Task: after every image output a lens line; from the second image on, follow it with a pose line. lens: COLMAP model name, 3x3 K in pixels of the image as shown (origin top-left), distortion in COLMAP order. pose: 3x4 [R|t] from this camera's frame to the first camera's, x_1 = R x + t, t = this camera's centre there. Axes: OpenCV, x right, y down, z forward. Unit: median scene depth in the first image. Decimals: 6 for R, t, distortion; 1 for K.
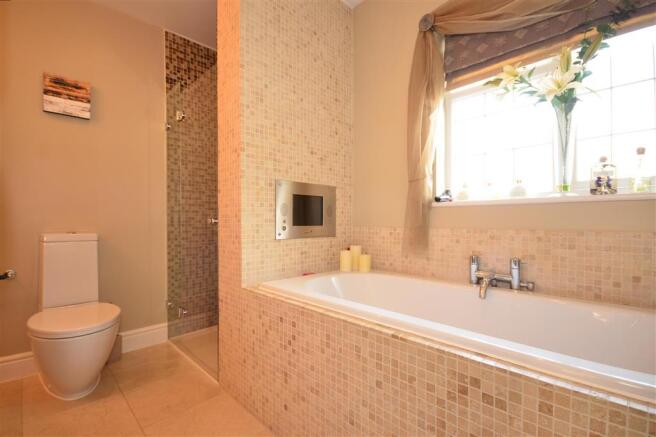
lens RADIAL K [[300.9, 0, 328.0], [0, 300.9, 218.5], [0, 0, 1]] dist [-0.000524, -0.000418]
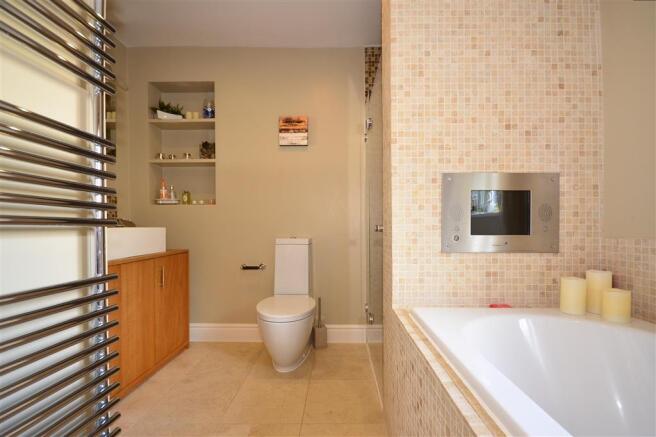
lens RADIAL K [[290.9, 0, 329.9], [0, 290.9, 228.4], [0, 0, 1]] dist [-0.000047, -0.000549]
pose [[0.701592, -0.000452, -0.712579, 0.128531], [0.007012, 0.999956, 0.006270, 0.001986], [0.712544, -0.009396, 0.701564, 0.252378]]
